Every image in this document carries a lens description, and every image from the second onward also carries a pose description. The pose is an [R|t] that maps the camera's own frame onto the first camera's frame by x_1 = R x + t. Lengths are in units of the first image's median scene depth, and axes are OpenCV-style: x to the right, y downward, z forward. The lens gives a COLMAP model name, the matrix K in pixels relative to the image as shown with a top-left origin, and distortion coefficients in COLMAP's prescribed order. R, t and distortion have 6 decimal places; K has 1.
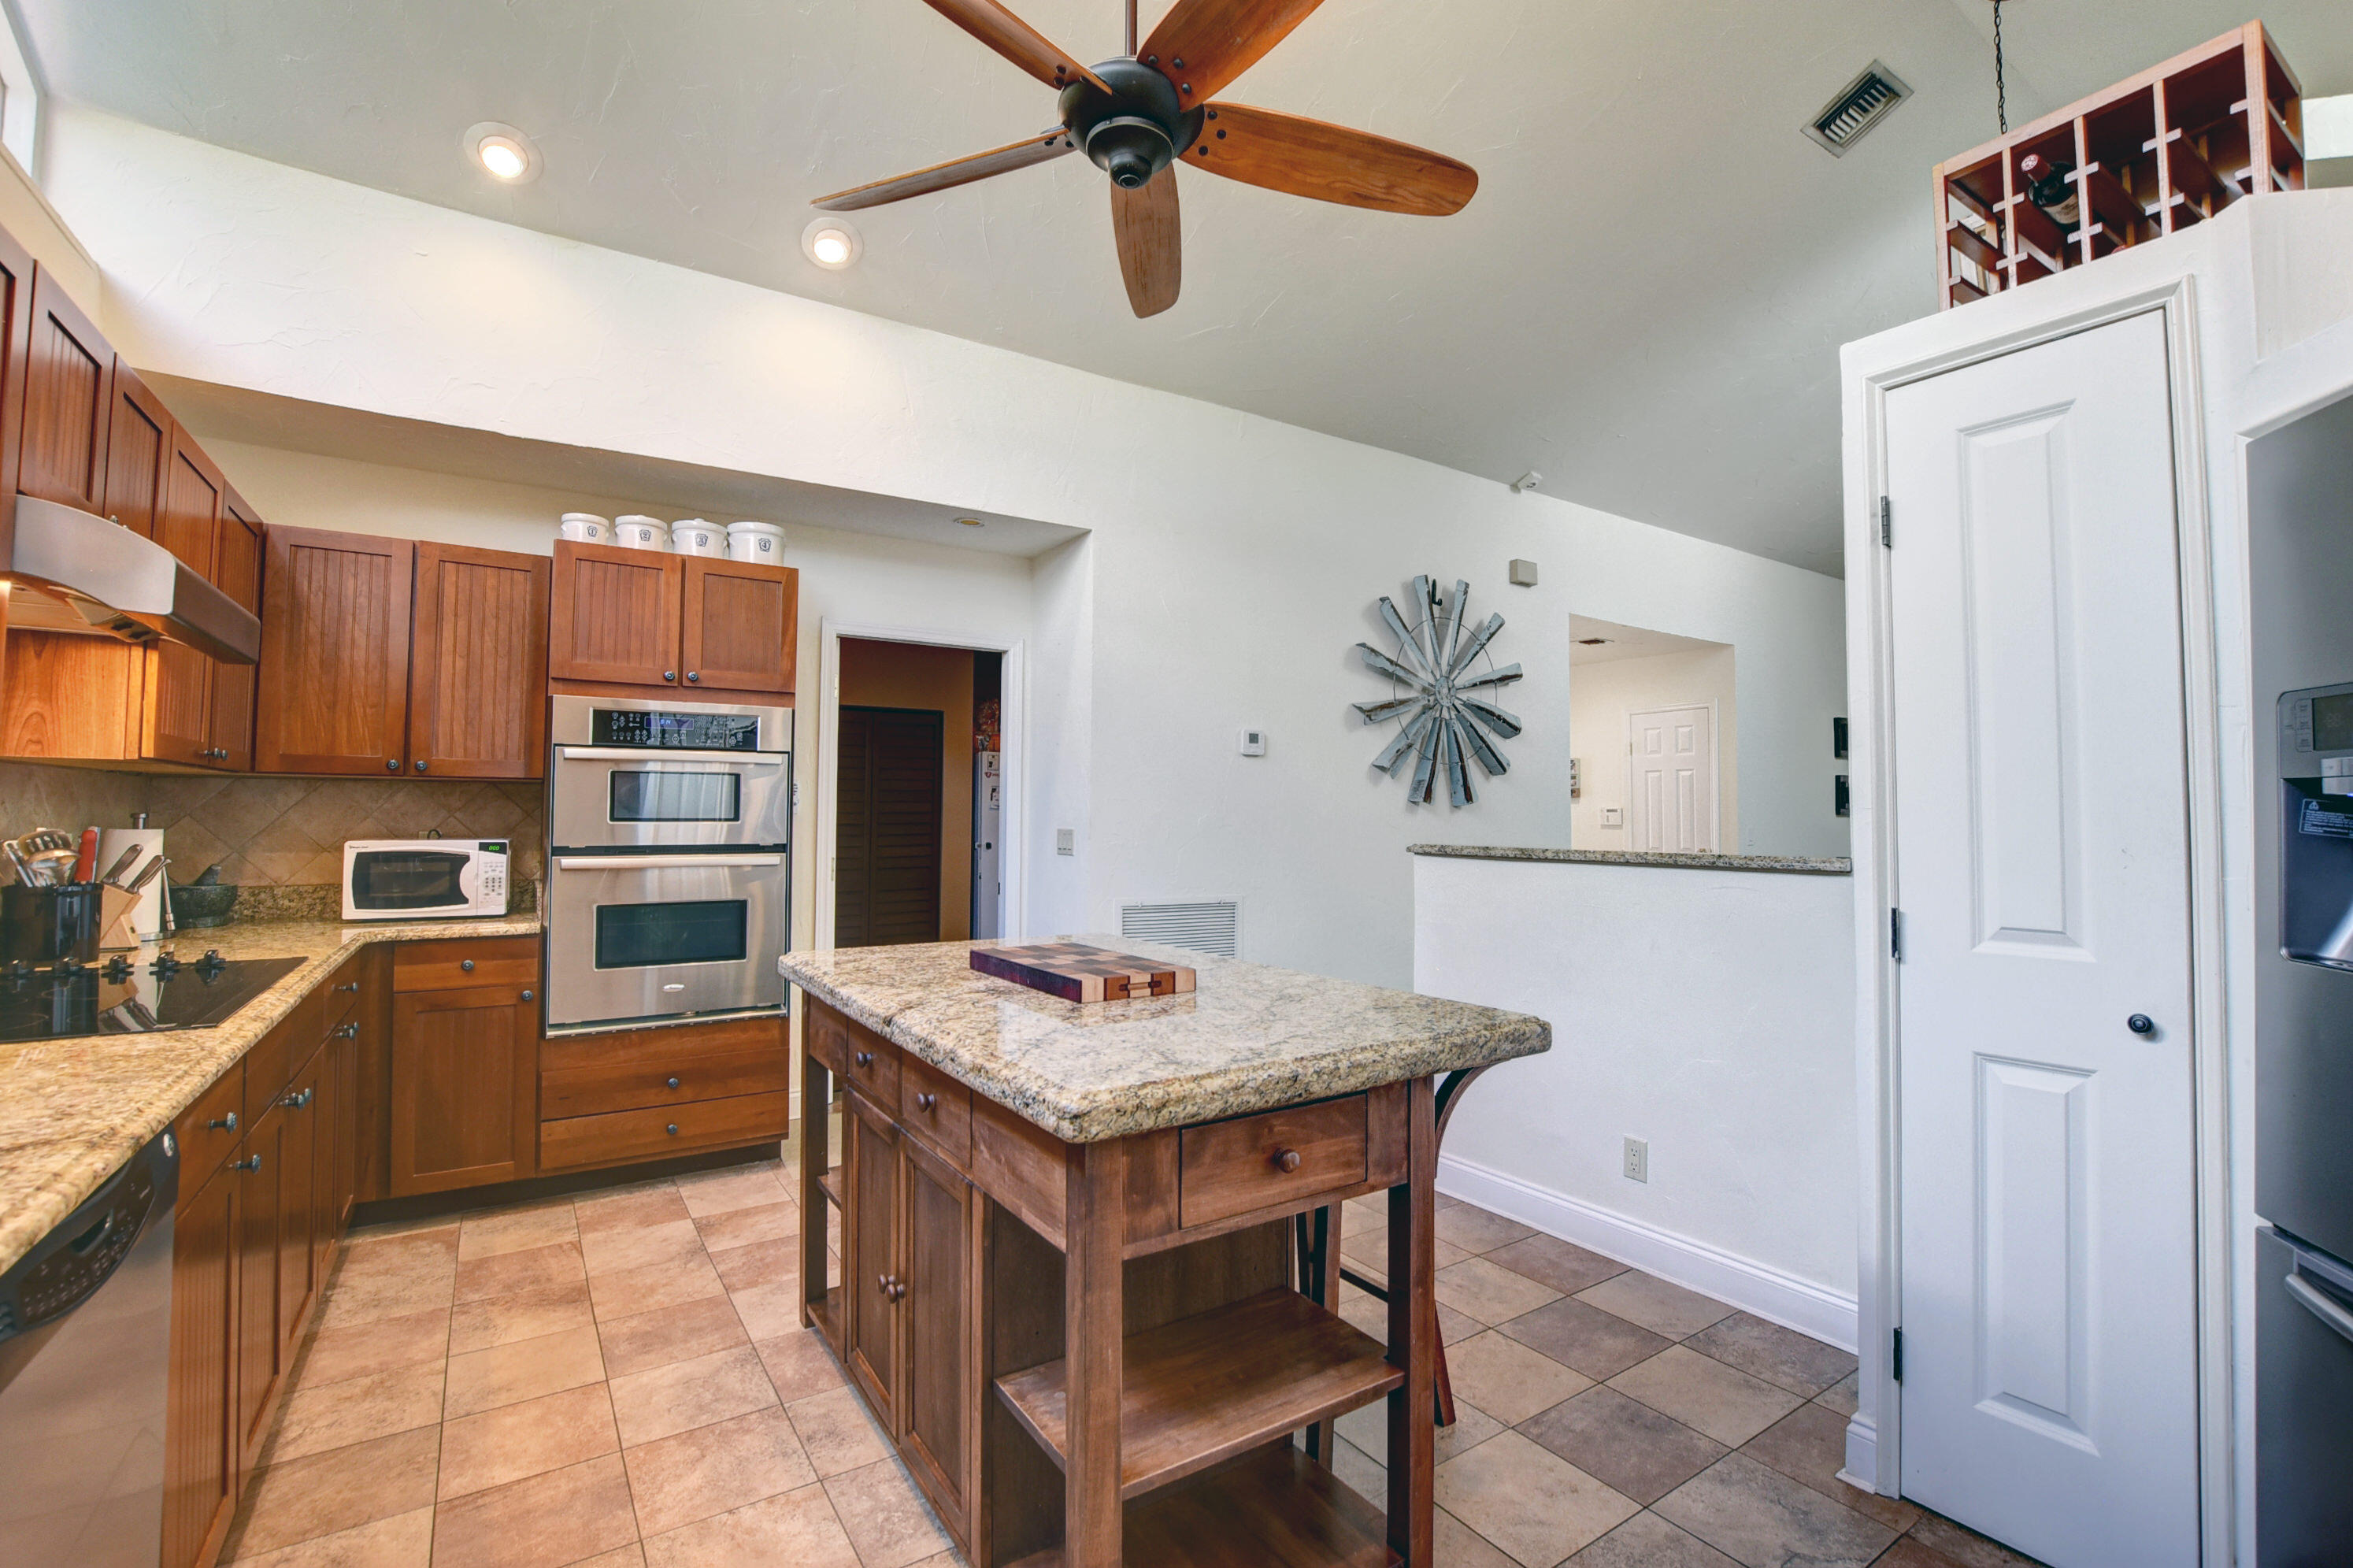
lens RADIAL K [[1041.4, 0, 1187.4], [0, 1041.4, 779.7], [0, 0, 1]] dist [-0.035951, 0.005121]
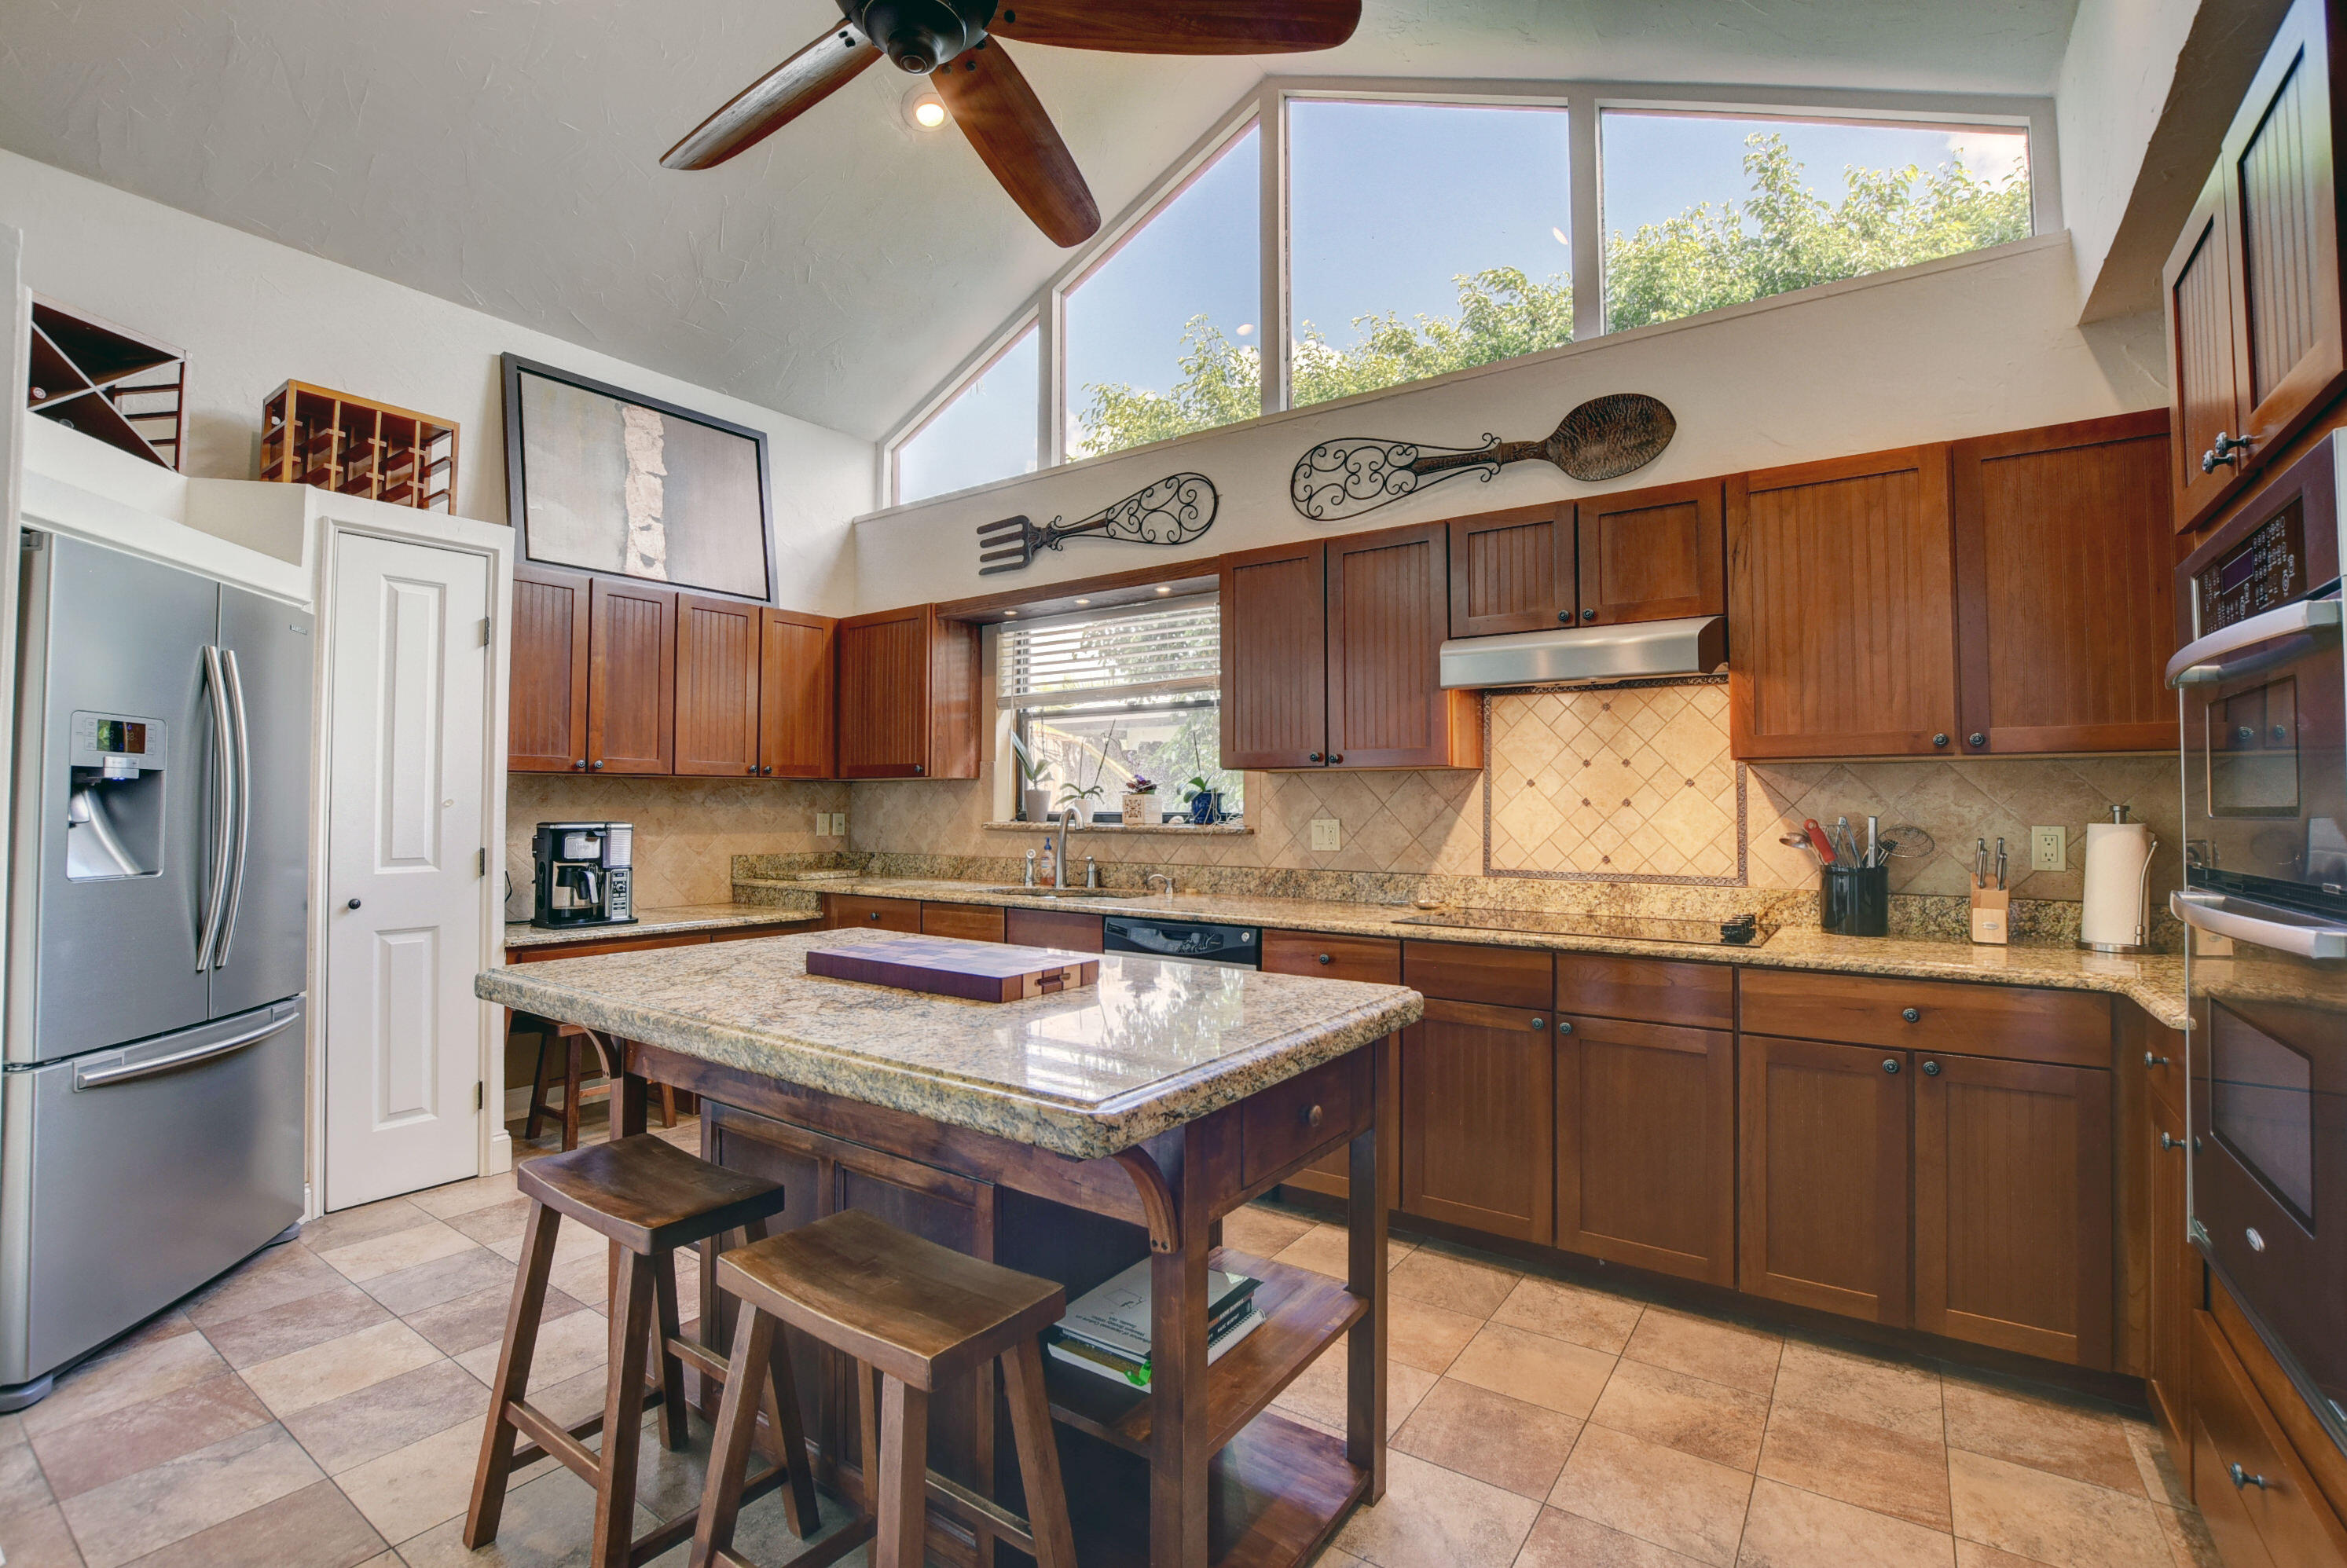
lens RADIAL K [[1033.7, 0, 1193.4], [0, 1033.7, 776.5], [0, 0, 1]] dist [-0.034617, 0.003727]
pose [[-0.927165, -0.019968, -0.374120, 0.023139], [0.004462, 0.997919, -0.064321, 0.054328], [0.374626, -0.061305, -0.925147, 1.350388]]
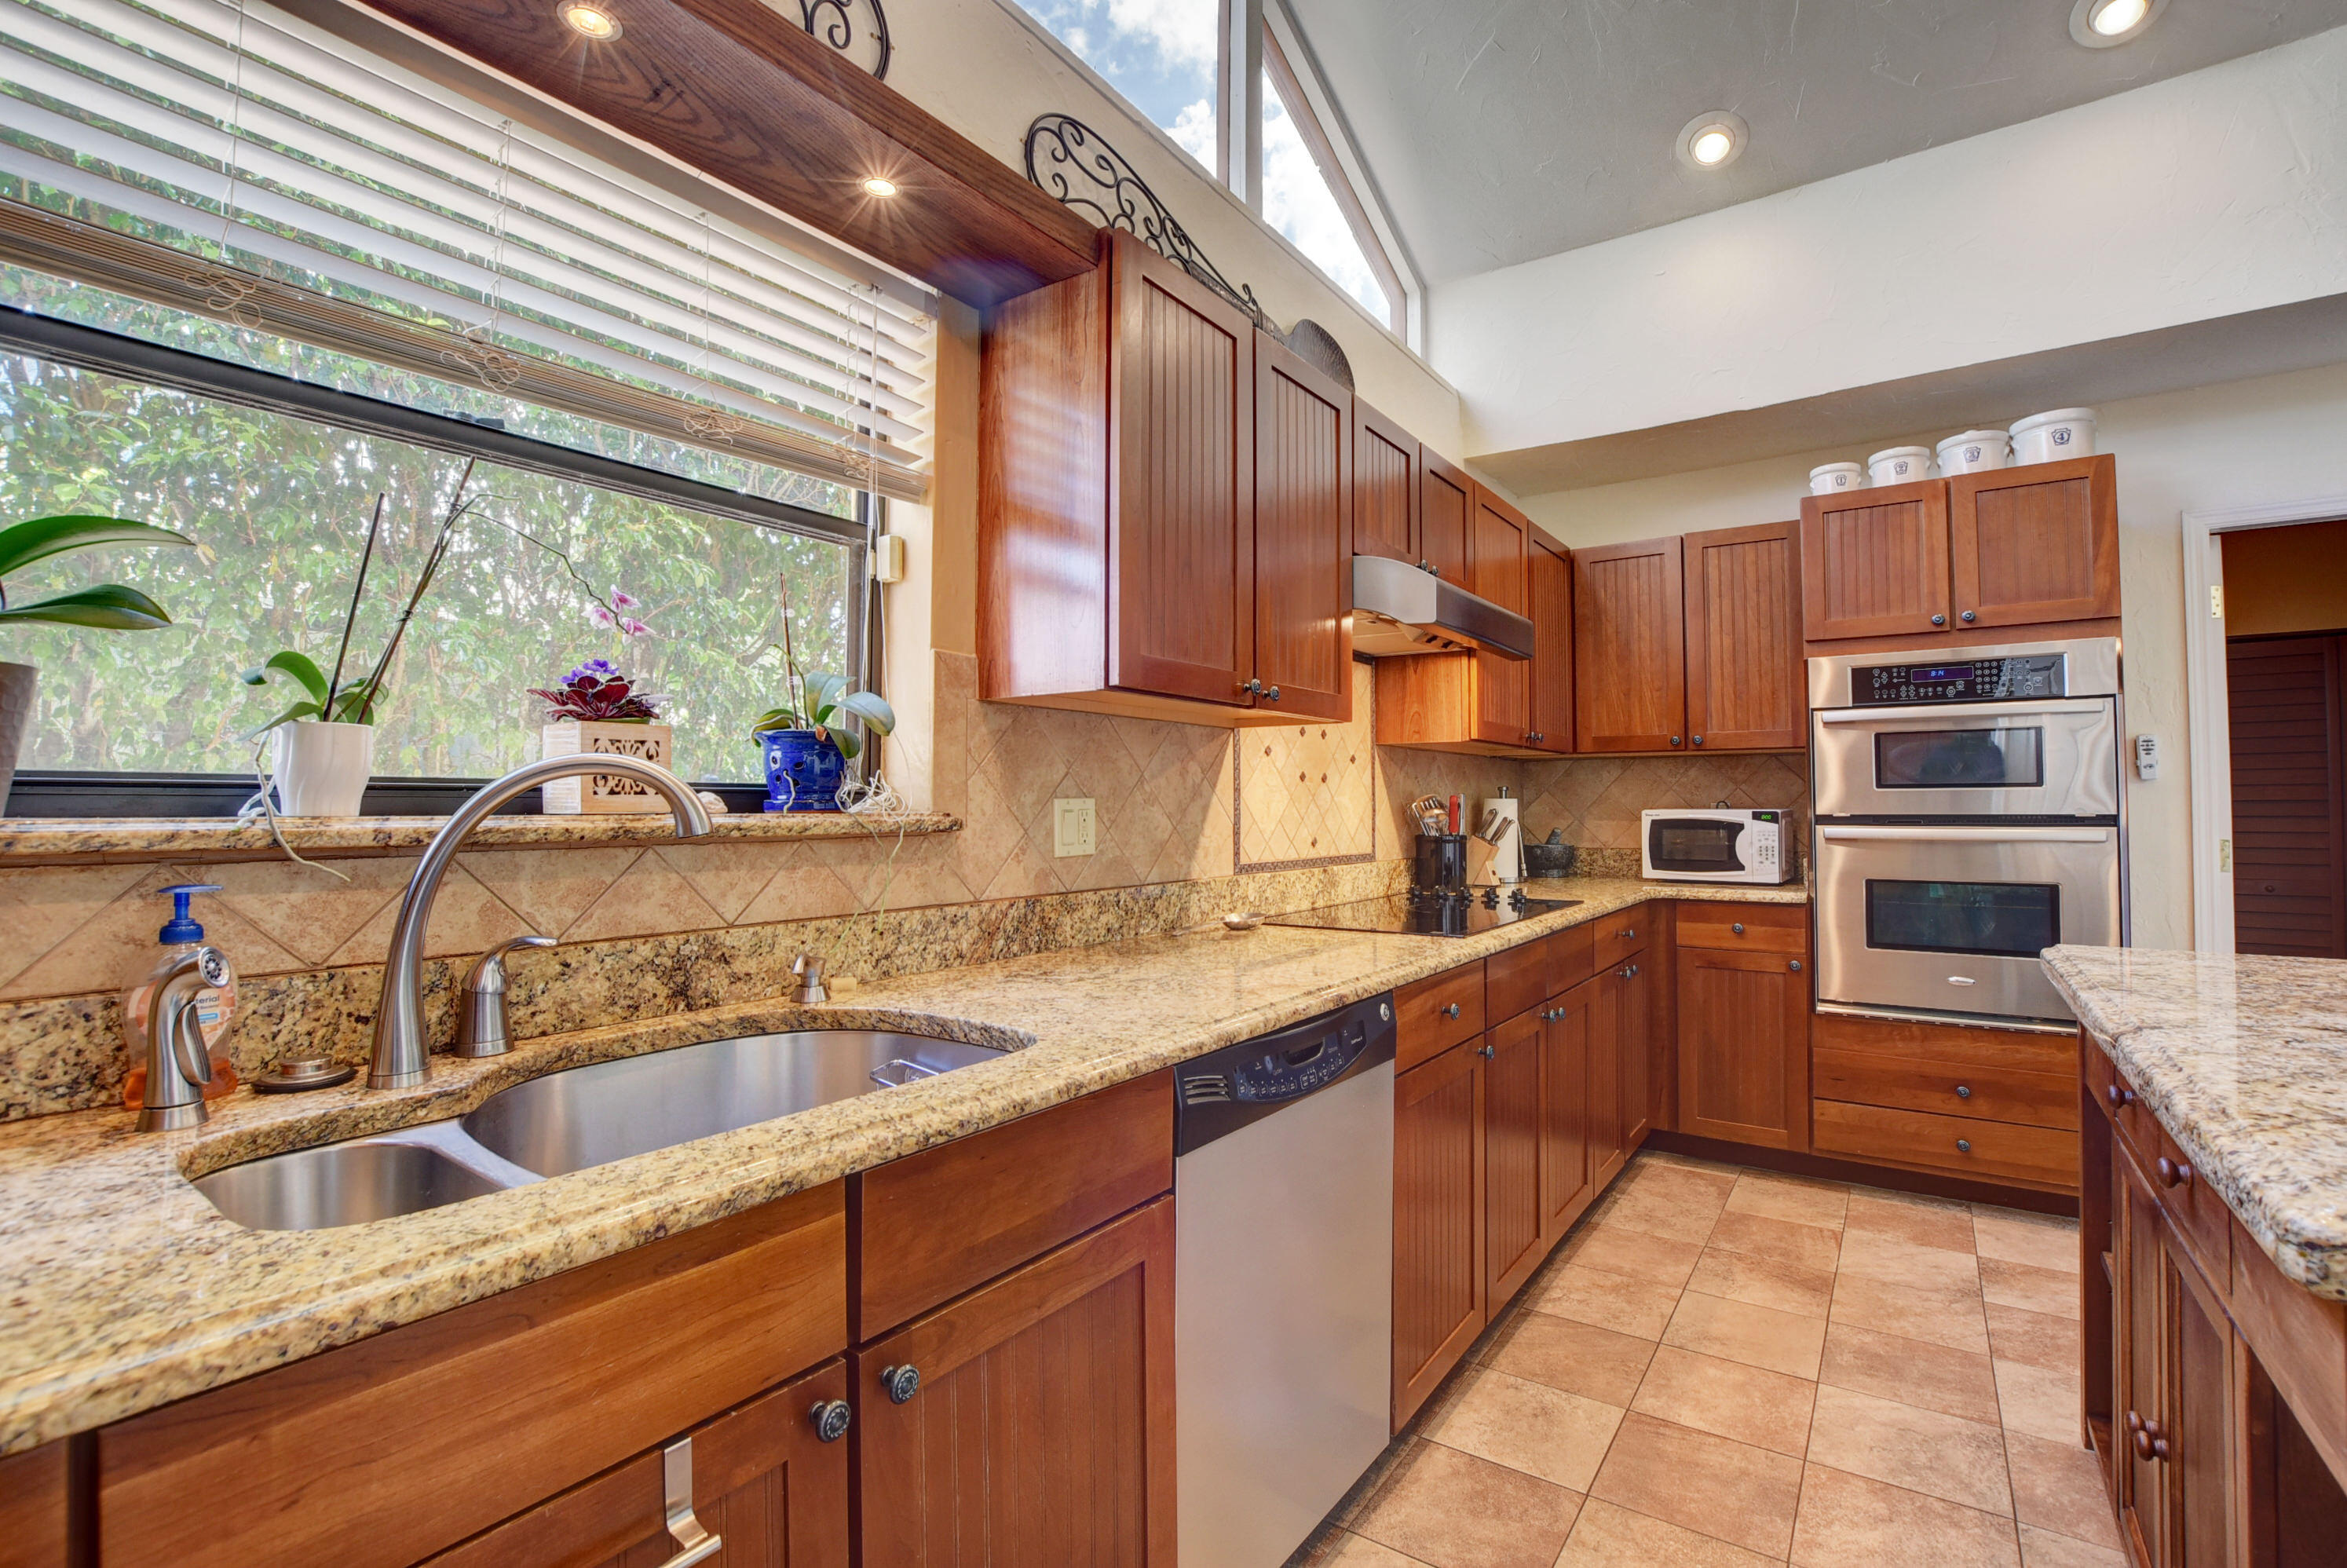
lens RADIAL K [[1033.8, 0, 1193.2], [0, 1033.8, 775.5], [0, 0, 1]] dist [-0.034617, 0.003727]
pose [[0.361574, -0.032400, -0.931780, 0.069117], [0.034961, 0.999164, -0.021177, 0.029212], [0.931688, -0.024918, 0.362404, 0.113575]]
